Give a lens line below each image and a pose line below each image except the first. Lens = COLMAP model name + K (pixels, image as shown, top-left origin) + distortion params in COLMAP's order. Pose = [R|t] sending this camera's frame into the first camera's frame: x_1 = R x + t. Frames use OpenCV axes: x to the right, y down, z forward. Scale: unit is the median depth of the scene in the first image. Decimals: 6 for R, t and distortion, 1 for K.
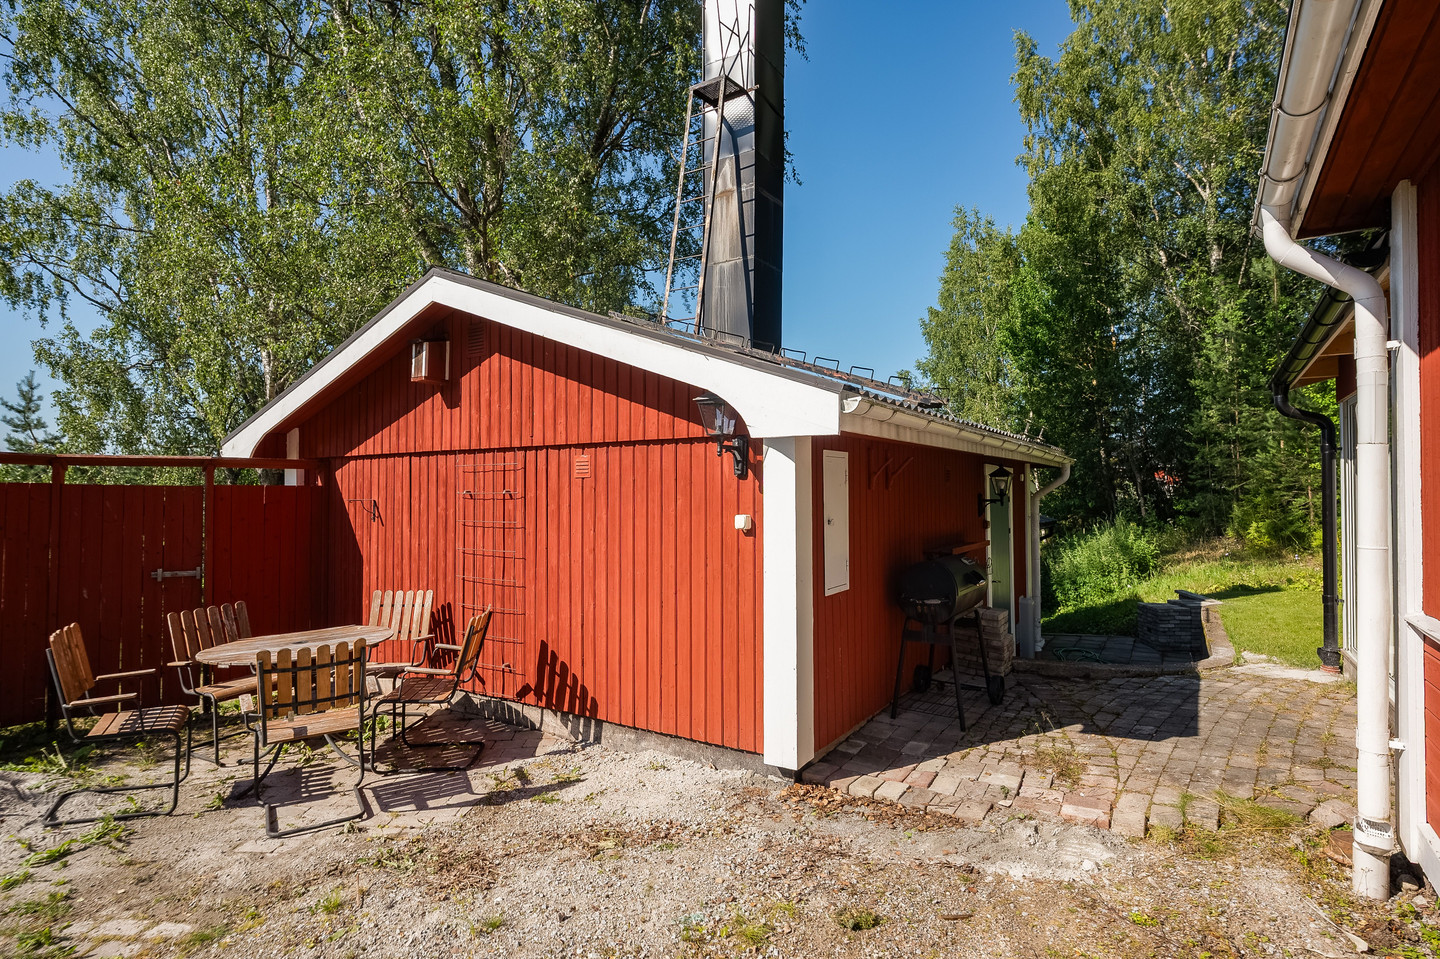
lens RADIAL K [[747.9, 0, 712.2], [0, 747.9, 479.2], [0, 0, 1]] dist [0.000483, -0.000725]
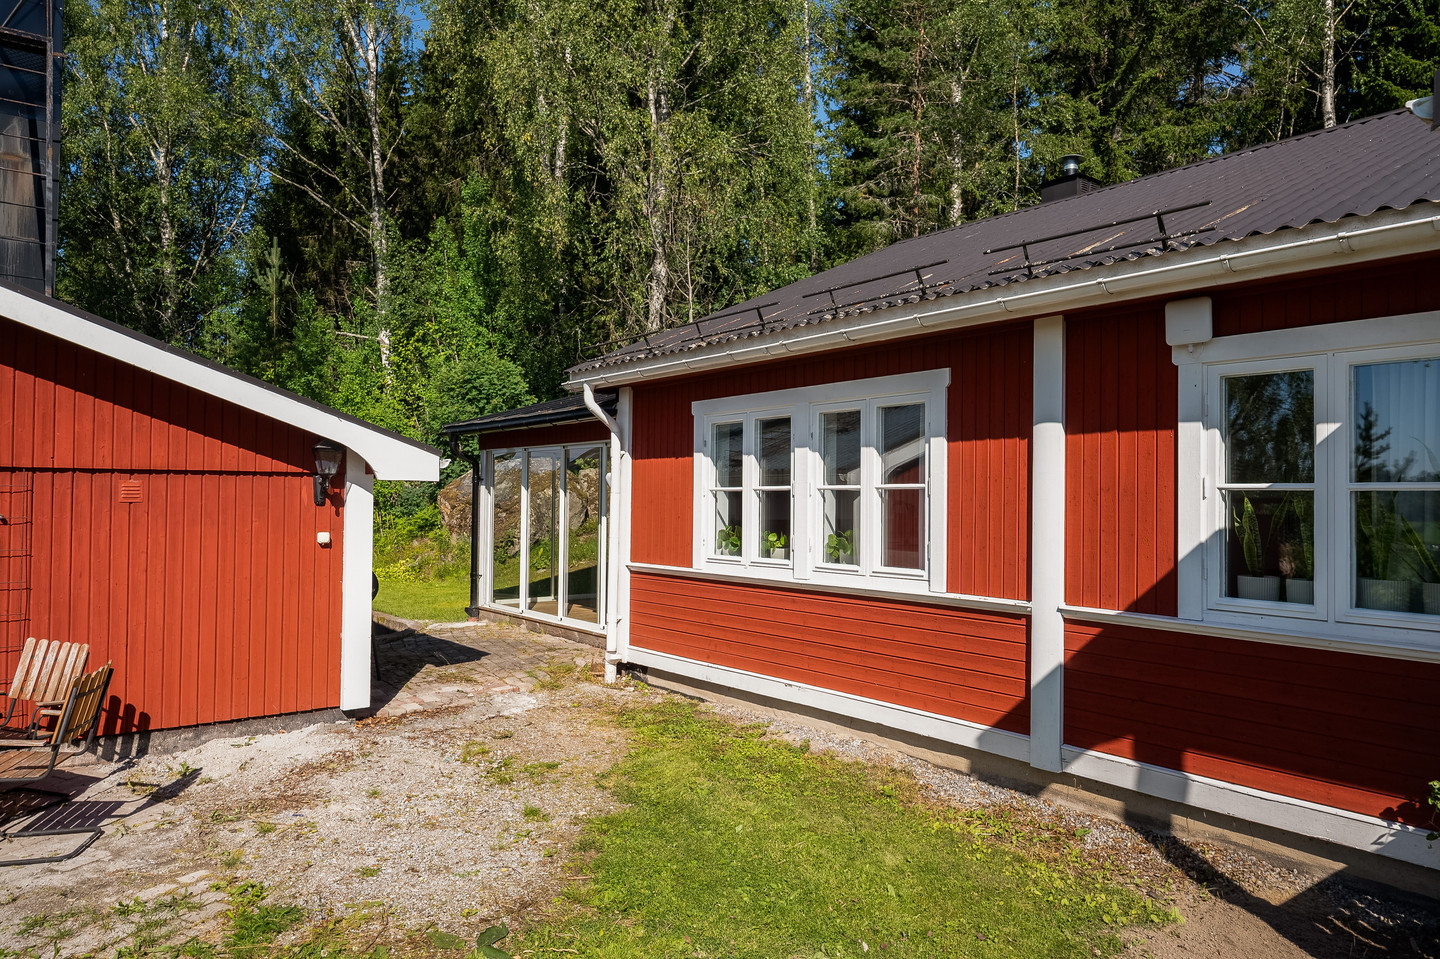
lens RADIAL K [[967.3, 0, 725.6], [0, 967.3, 473.1], [0, 0, 1]] dist [0.004689, -0.002866]
pose [[0.330900, 0.024993, 0.943335, -1.315427], [-0.025351, 0.999524, -0.017589, -0.044569], [-0.943325, -0.018094, 0.331376, -0.244291]]
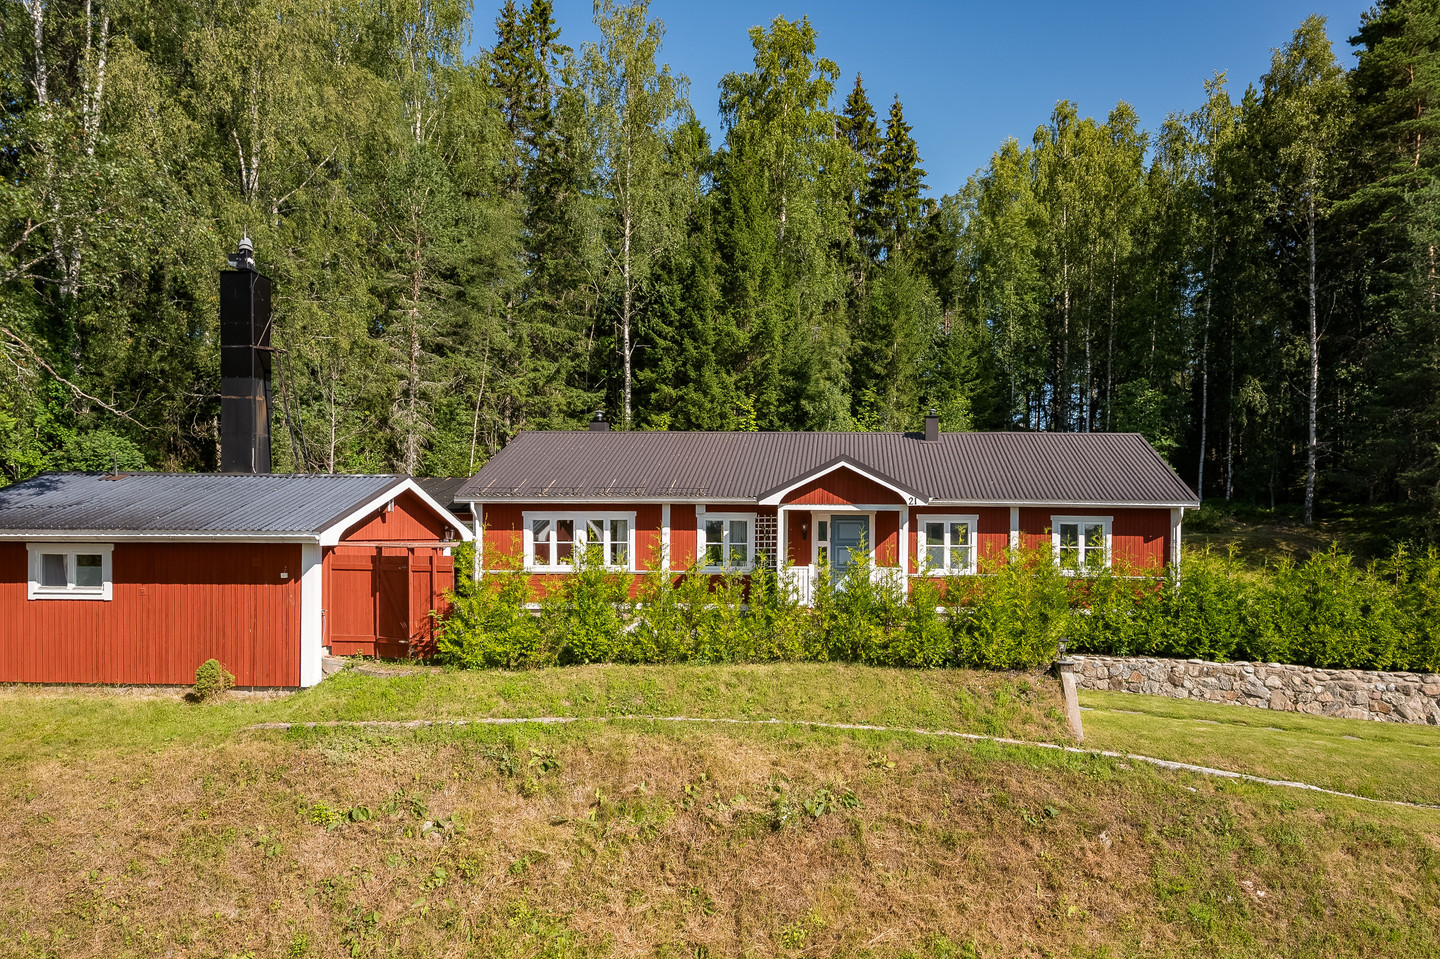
lens RADIAL K [[931.0, 0, 830.3], [0, 931.0, 551.9], [0, 0, 1]] dist [-0.003195, -0.001109]
pose [[-0.519496, -0.018979, 0.854262, -5.457946], [-0.023117, 0.999700, 0.008152, -0.079236], [-0.854160, -0.015513, -0.519778, 2.011835]]
